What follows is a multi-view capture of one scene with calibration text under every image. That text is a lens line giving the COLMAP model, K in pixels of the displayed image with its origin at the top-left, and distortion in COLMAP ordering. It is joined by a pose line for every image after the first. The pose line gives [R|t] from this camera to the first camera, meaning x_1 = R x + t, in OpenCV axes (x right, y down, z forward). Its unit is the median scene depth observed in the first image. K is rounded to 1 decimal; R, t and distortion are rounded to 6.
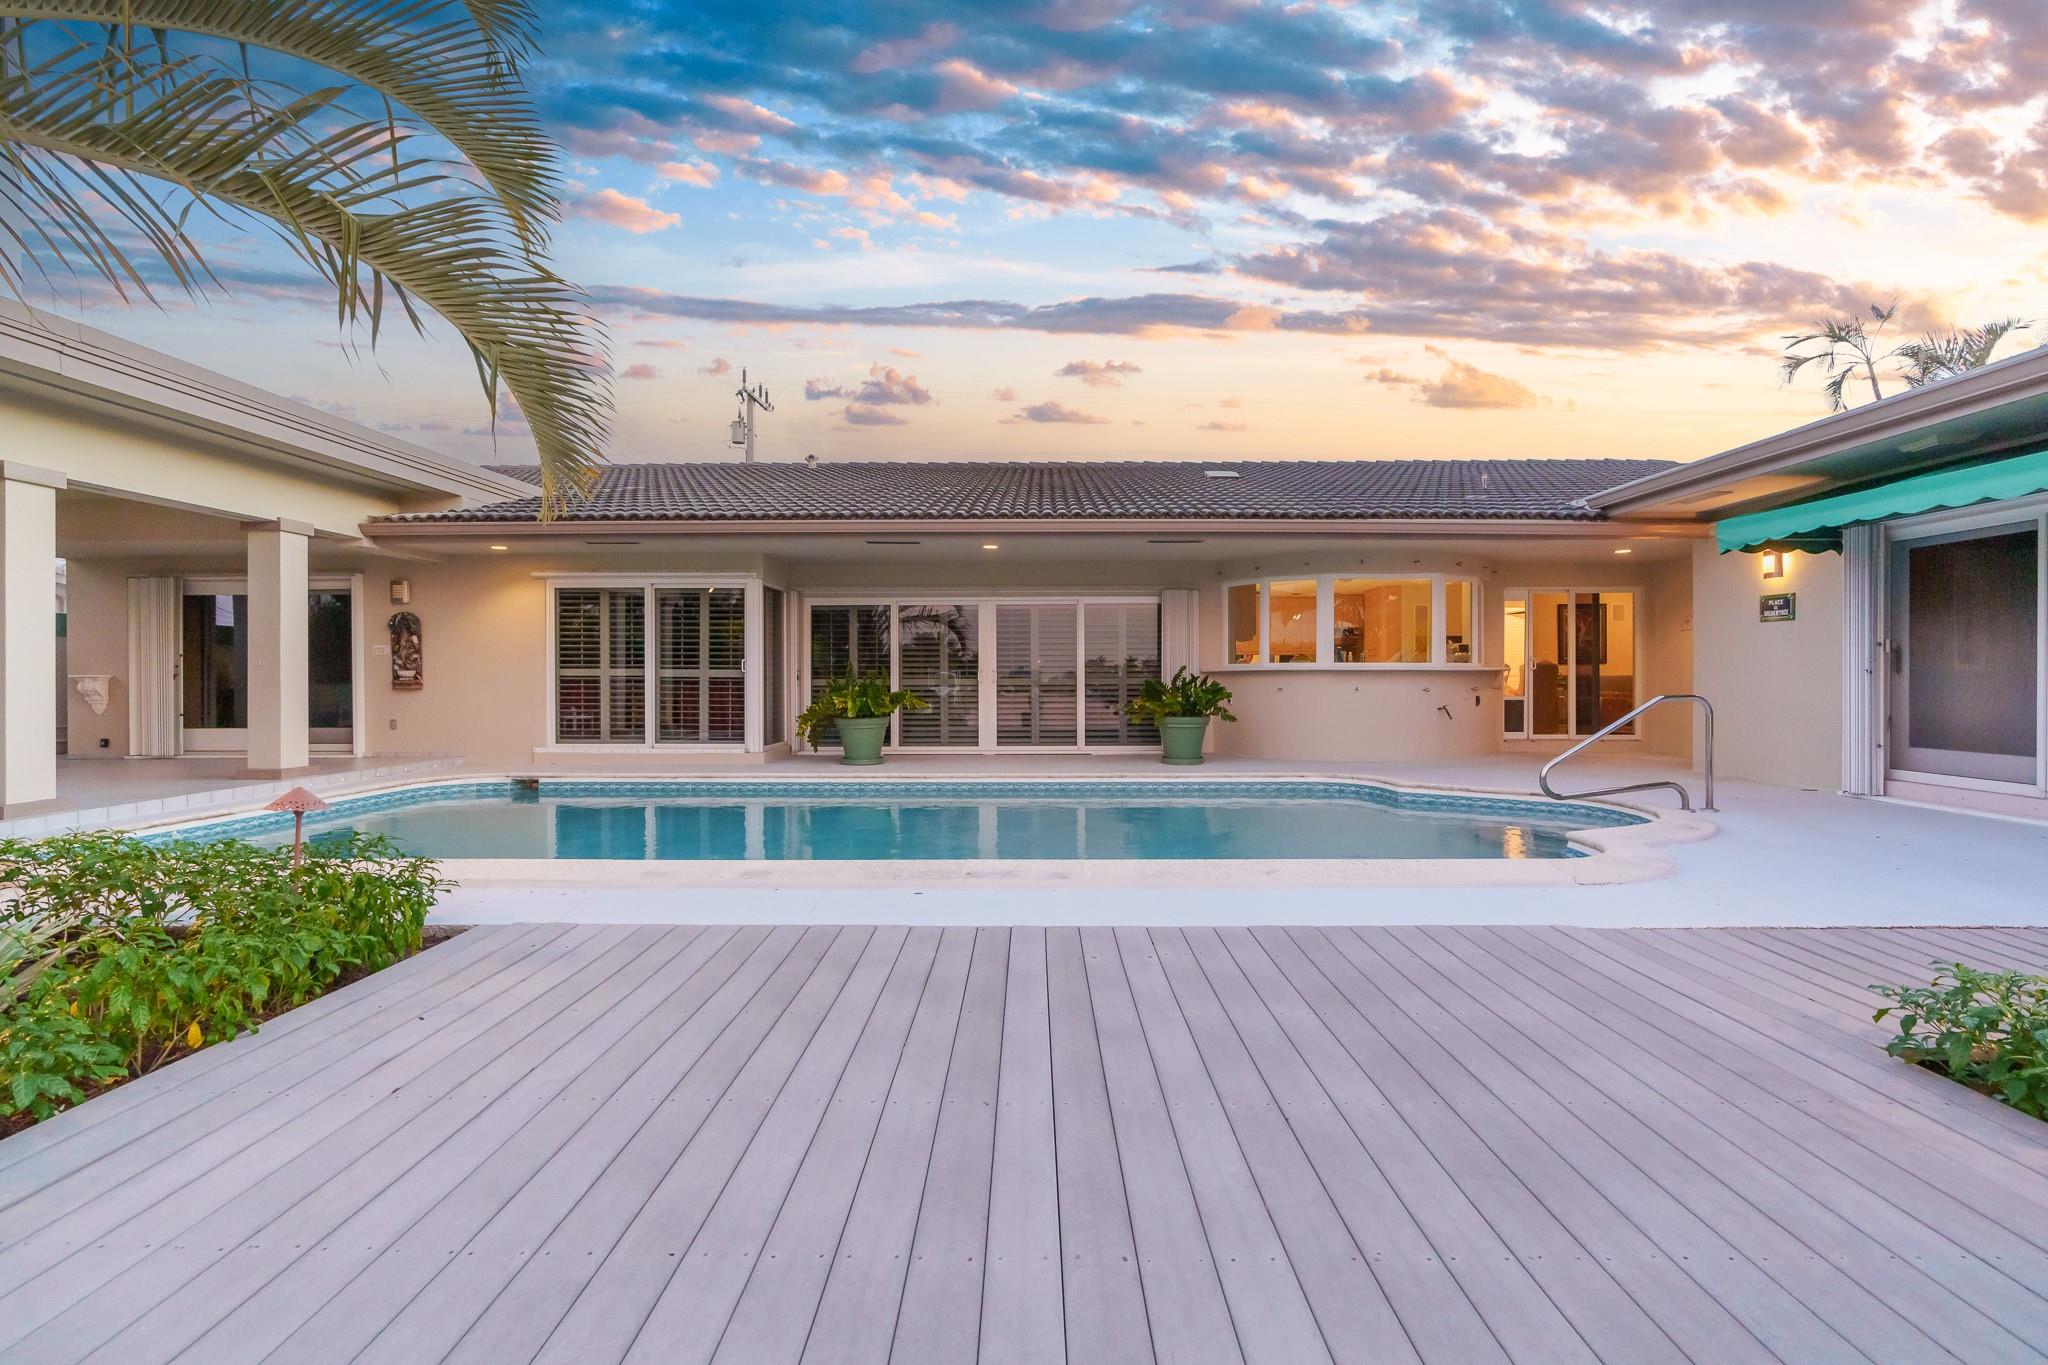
lens RADIAL K [[920.8, 0, 1024.0], [0, 920.8, 682.5], [0, 0, 1]] dist [0.000145, 0.000362]
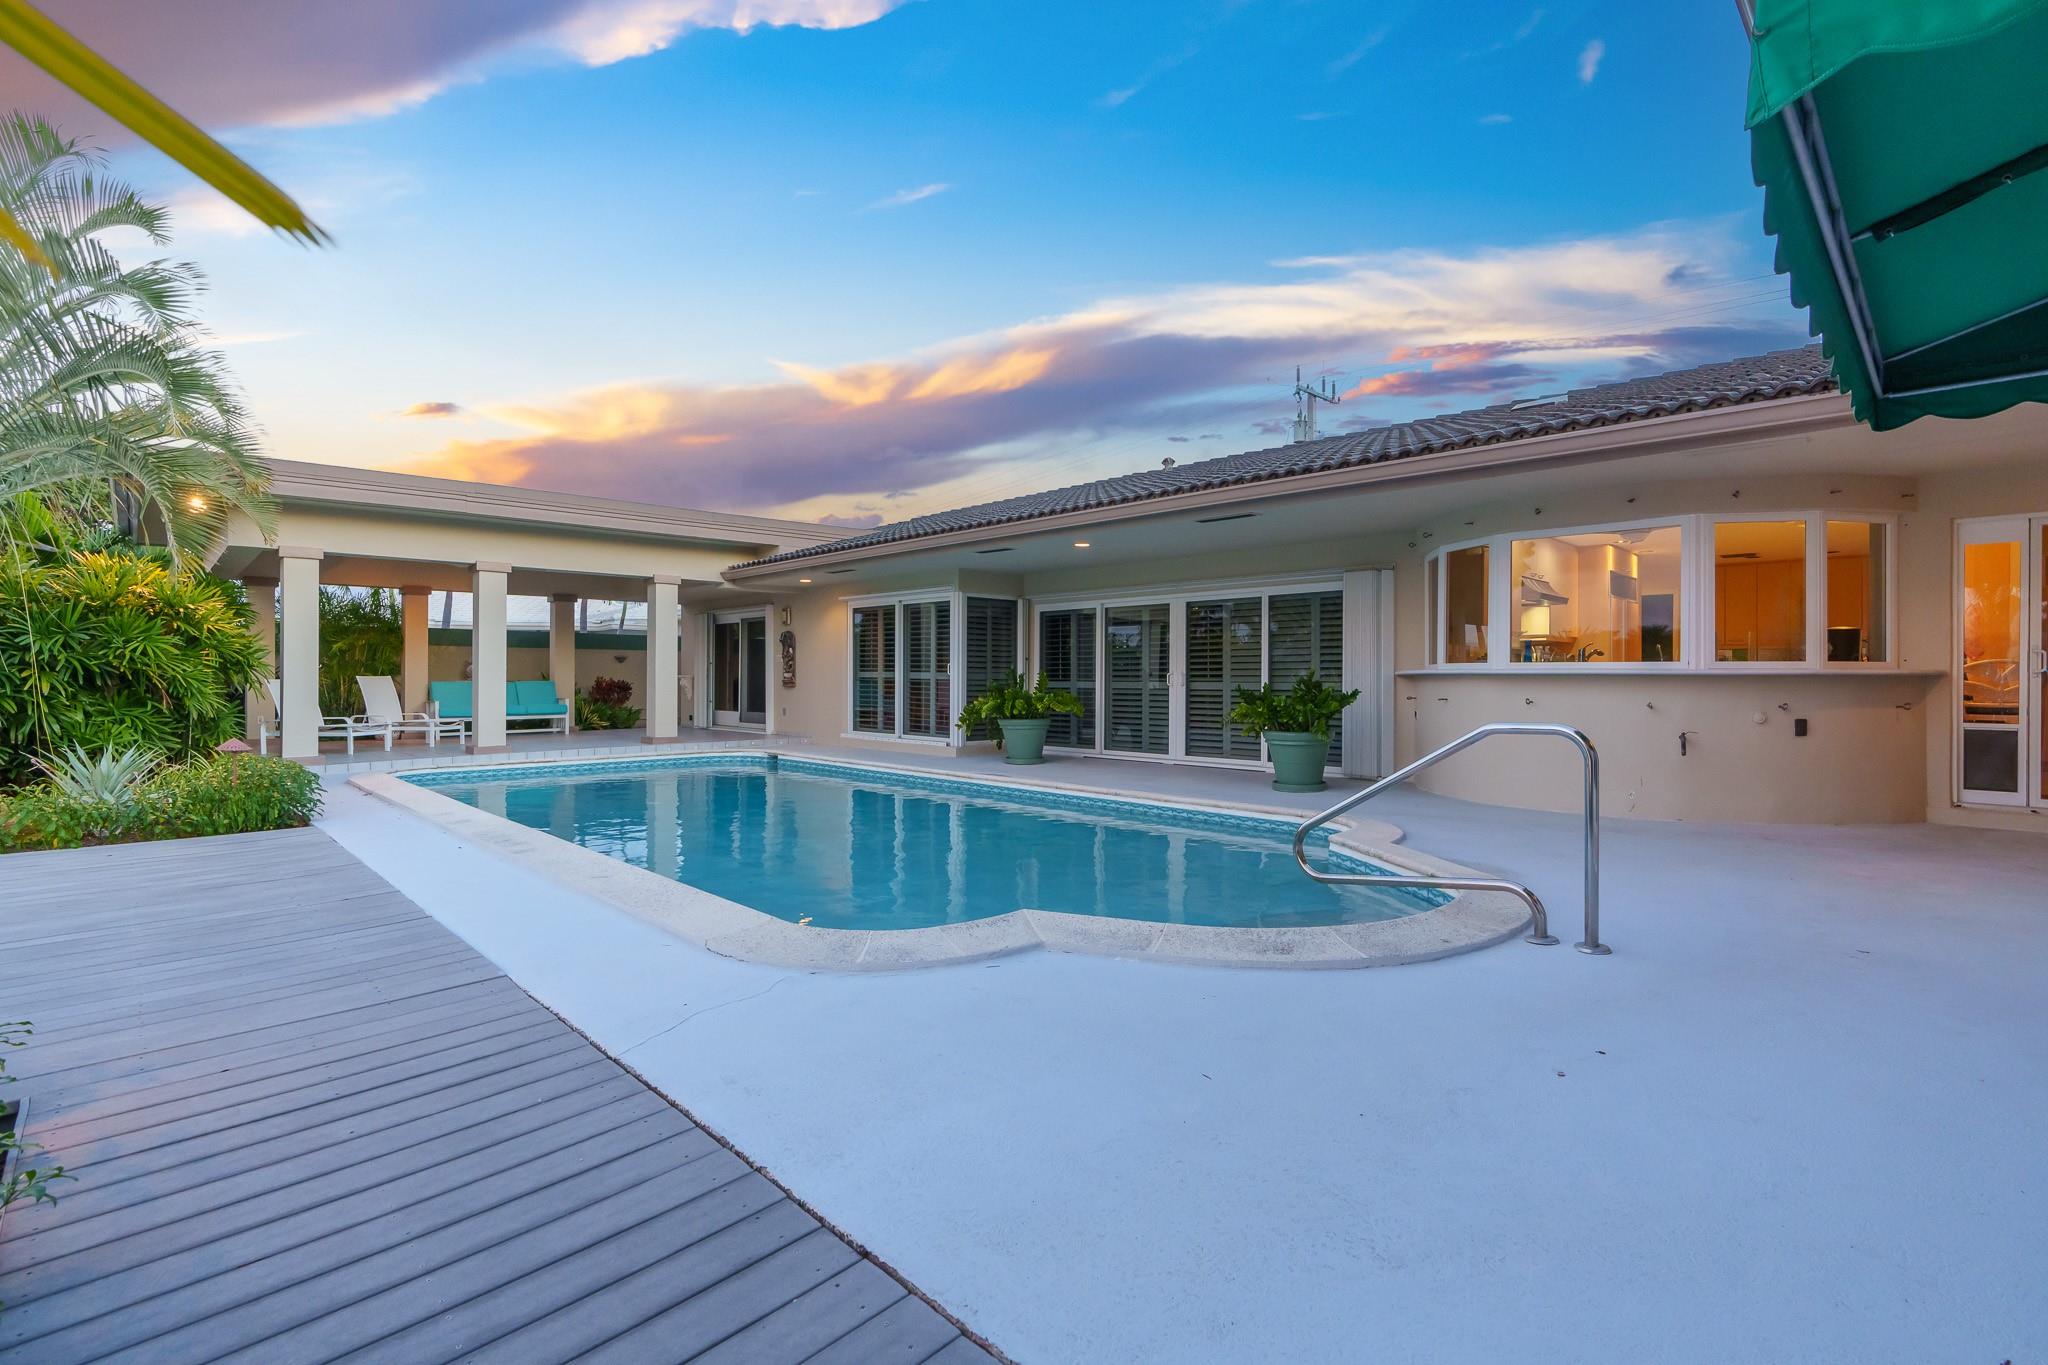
lens RADIAL K [[920.8, 0, 1024.0], [0, 920.8, 682.5], [0, 0, 1]] dist [0.000145, 0.000362]
pose [[0.713102, 0.006920, -0.701026, 0.552362], [-0.009798, 0.999952, -0.000096, -0.002458], [0.700992, 0.006937, 0.713135, 0.260677]]
